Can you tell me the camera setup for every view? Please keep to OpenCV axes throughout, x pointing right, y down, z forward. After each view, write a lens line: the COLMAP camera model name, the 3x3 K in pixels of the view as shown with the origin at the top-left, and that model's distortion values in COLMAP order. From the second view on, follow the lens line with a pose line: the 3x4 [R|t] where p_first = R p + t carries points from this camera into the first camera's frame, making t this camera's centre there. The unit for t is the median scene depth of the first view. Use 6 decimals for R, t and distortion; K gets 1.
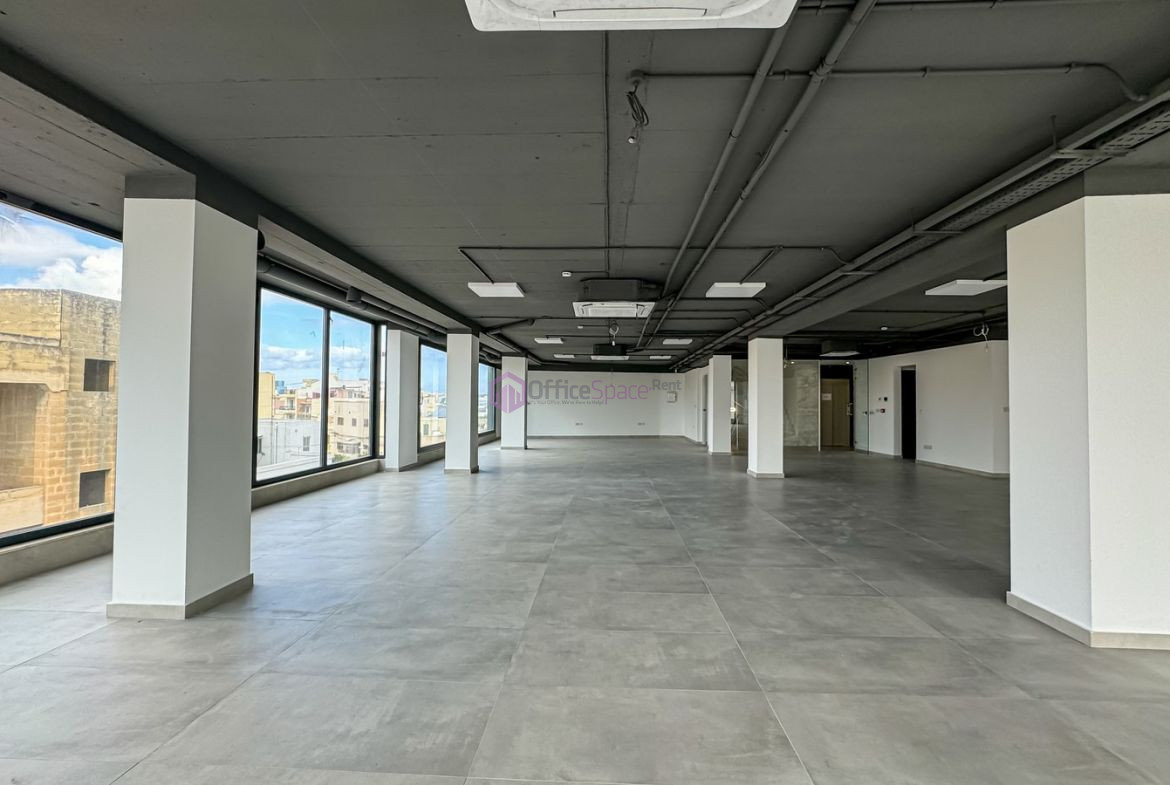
lens RADIAL K [[508.0, 0, 589.0], [0, 508.0, 391.8], [0, 0, 1]] dist [-0.017146, 0.003033]
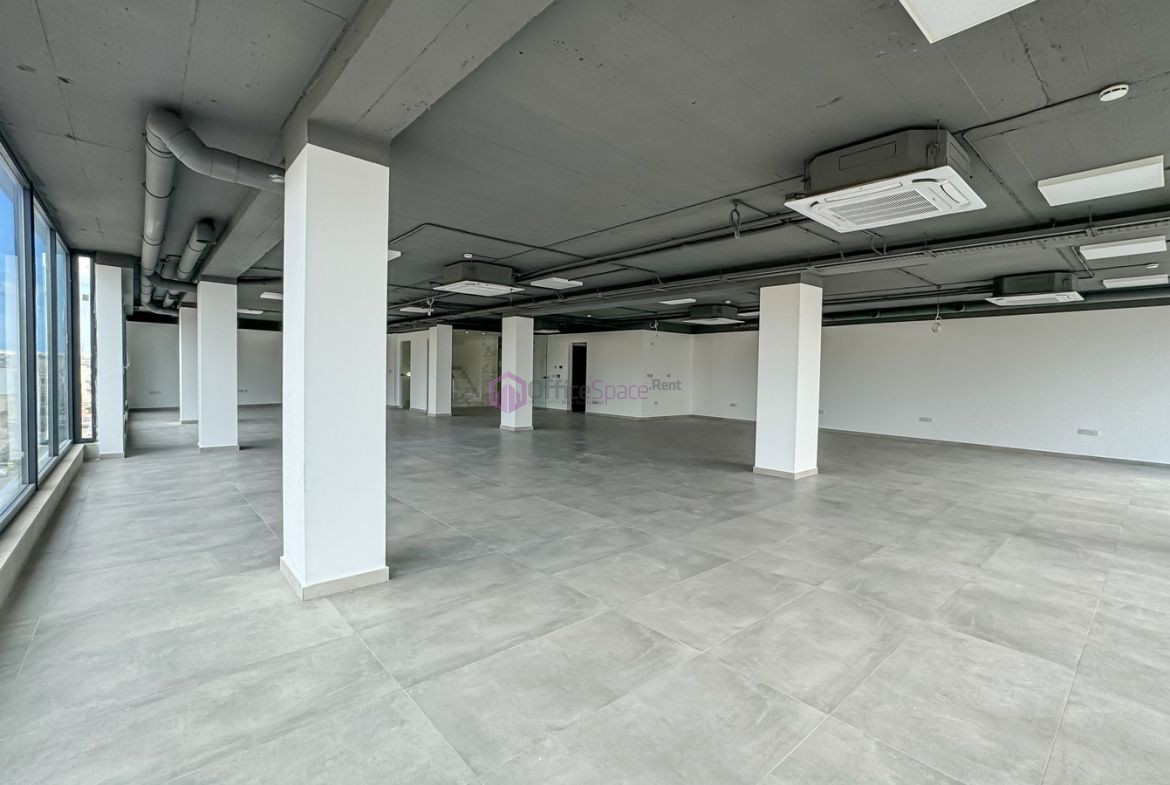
lens RADIAL K [[508.0, 0, 588.8], [0, 508.0, 389.1], [0, 0, 1]] dist [-0.017146, 0.003033]
pose [[0.729171, -0.018186, 0.684090, -1.035578], [-0.026801, 0.998121, 0.055101, -0.010660], [-0.683807, -0.058512, 0.727313, -0.022689]]
